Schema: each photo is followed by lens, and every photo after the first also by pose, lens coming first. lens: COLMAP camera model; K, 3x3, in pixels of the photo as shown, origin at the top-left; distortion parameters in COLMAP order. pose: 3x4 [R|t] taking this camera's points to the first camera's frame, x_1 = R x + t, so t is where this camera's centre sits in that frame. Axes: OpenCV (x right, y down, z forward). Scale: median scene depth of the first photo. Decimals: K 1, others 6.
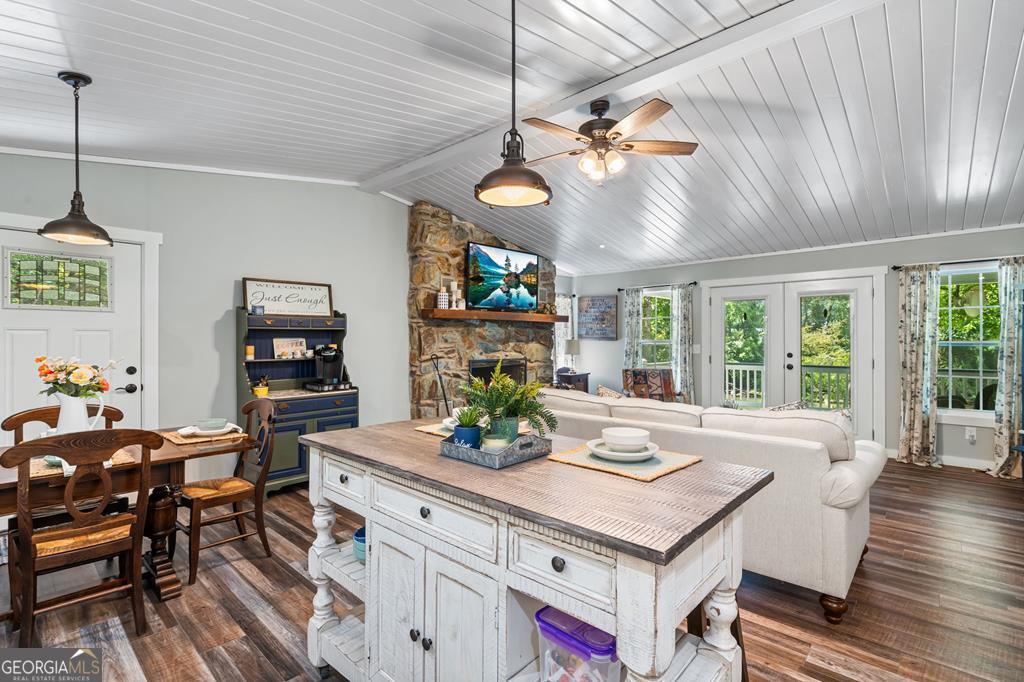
lens RADIAL K [[472.1, 0, 514.2], [0, 472.1, 339.0], [0, 0, 1]] dist [0.001891, -0.000906]
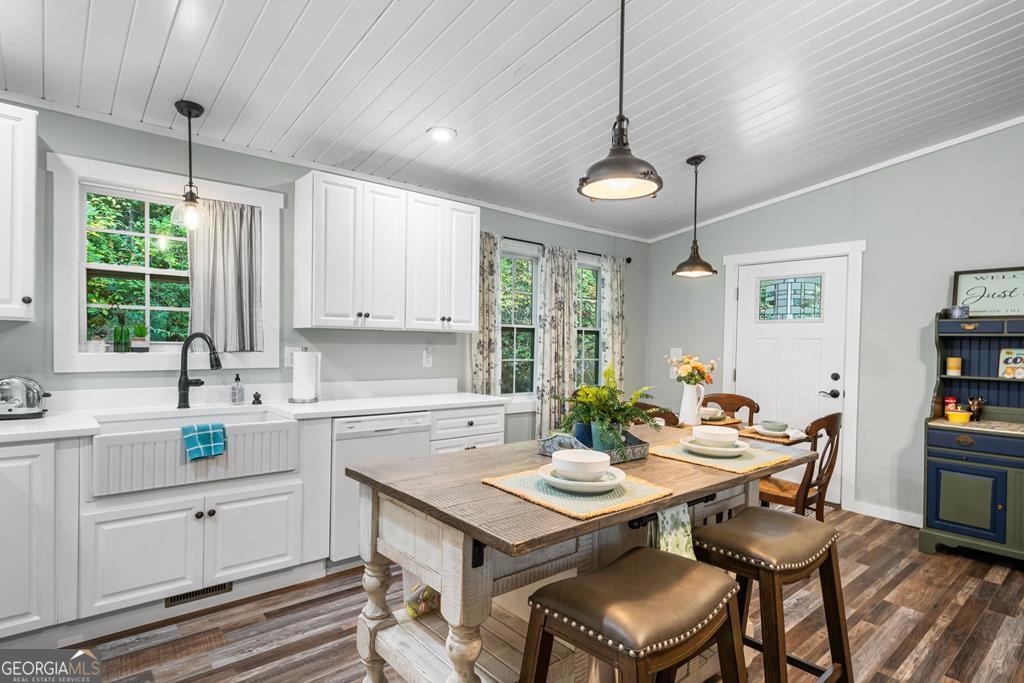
lens RADIAL K [[549.0, 0, 506.5], [0, 549.0, 351.3], [0, 0, 1]] dist [-0.002461, 0.002659]
pose [[-0.123751, 0.015685, -0.992189, 0.320547], [-0.017593, 0.999683, 0.017998, 0.000149], [0.992157, 0.019683, -0.123436, 0.266085]]
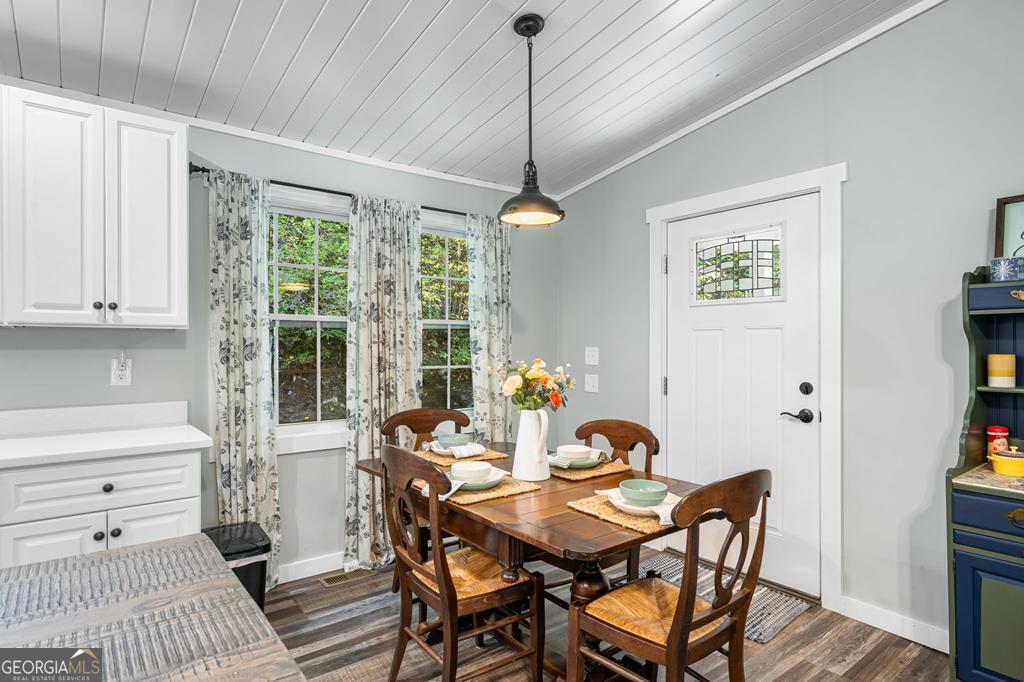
lens RADIAL K [[565.9, 0, 509.7], [0, 565.9, 344.4], [0, 0, 1]] dist [-0.001748, 0.002925]
pose [[-0.174378, -0.000190, -0.984679, 0.019904], [0.002729, 0.999996, -0.000676, 0.003152], [0.984675, -0.002805, -0.174377, 0.466822]]
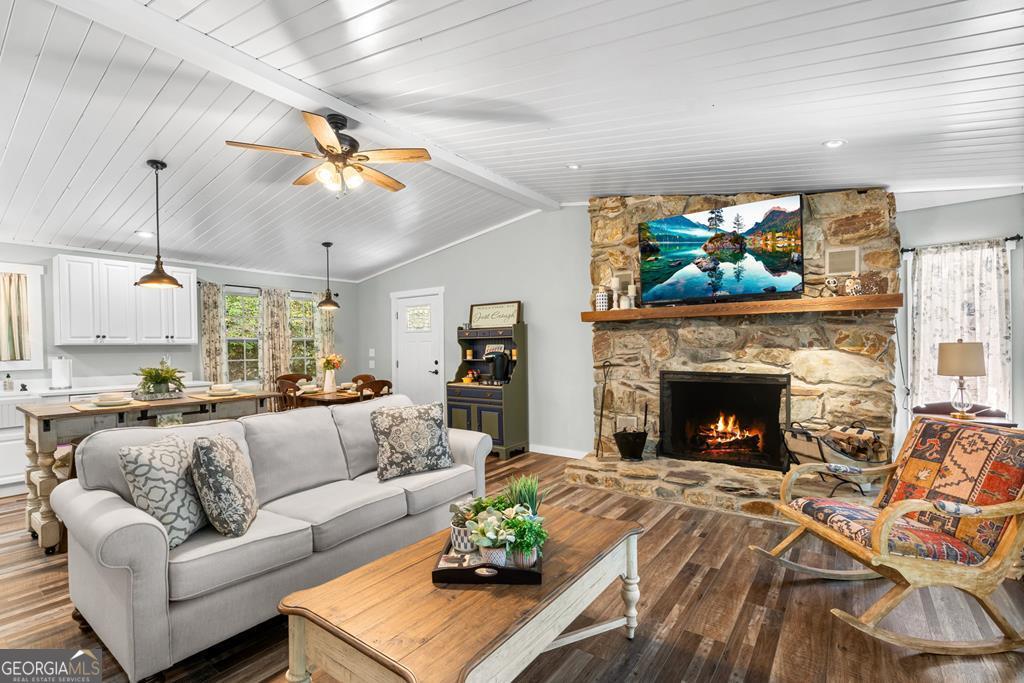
lens RADIAL K [[472.1, 0, 512.4], [0, 472.1, 348.4], [0, 0, 1]] dist [0.001891, -0.000906]
pose [[0.096361, 0.008248, -0.995312, 0.698023], [0.012163, 0.999881, 0.009464, -0.002739], [0.995272, -0.013018, 0.096249, 0.714339]]
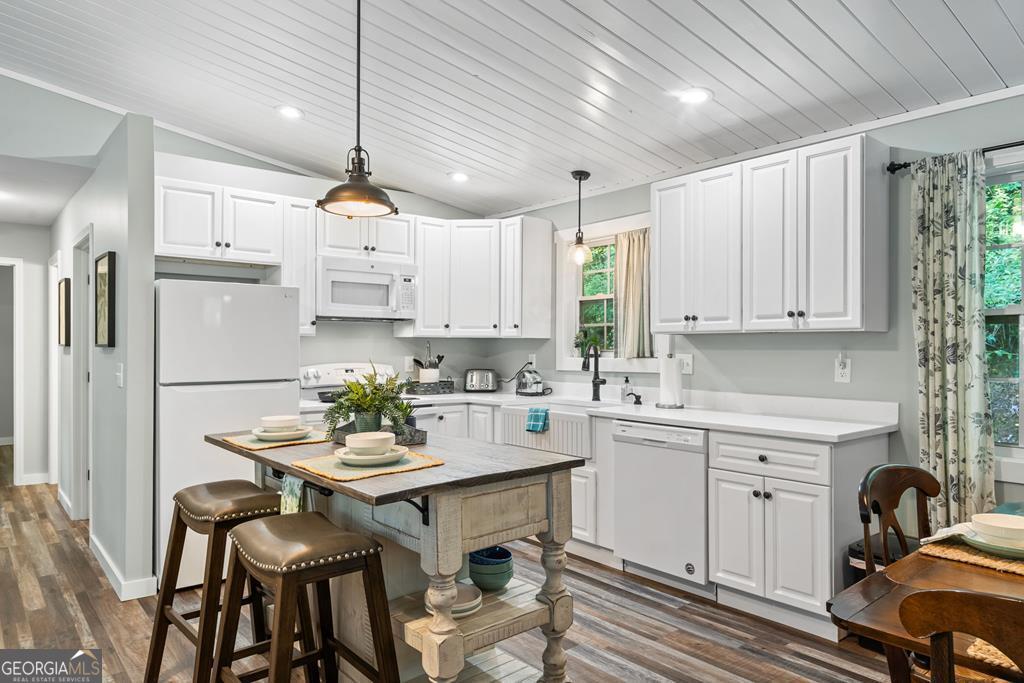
lens RADIAL K [[652.1, 0, 511.9], [0, 652.1, 345.1], [0, 0, 1]] dist [0.009131, 0.000504]
pose [[-0.990574, 0.001252, 0.136974, -0.162240], [0.000720, 0.999992, -0.003935, 0.003562], [-0.136978, -0.003799, -0.990567, 0.706067]]
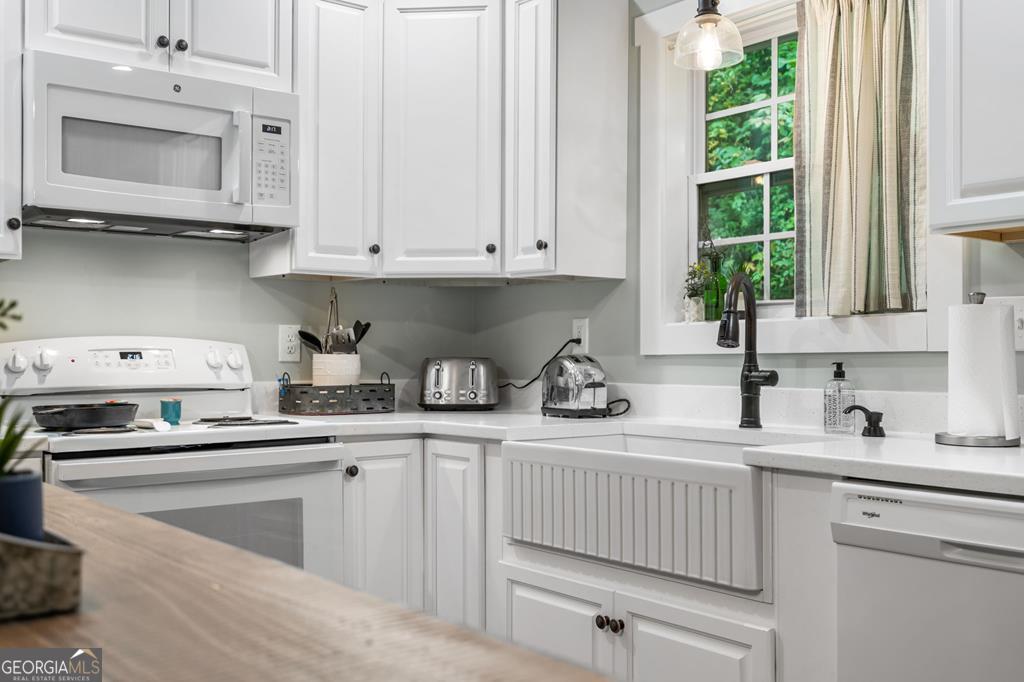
lens RADIAL K [[1049.2, 0, 511.4], [0, 1049.2, 341.7], [0, 0, 1]] dist [0.011900, 0.000000]
pose [[-0.986860, 0.003655, 0.161539, -0.123866], [0.001625, 0.999918, -0.012695, 0.034097], [-0.161572, -0.012265, -0.986785, 0.406613]]
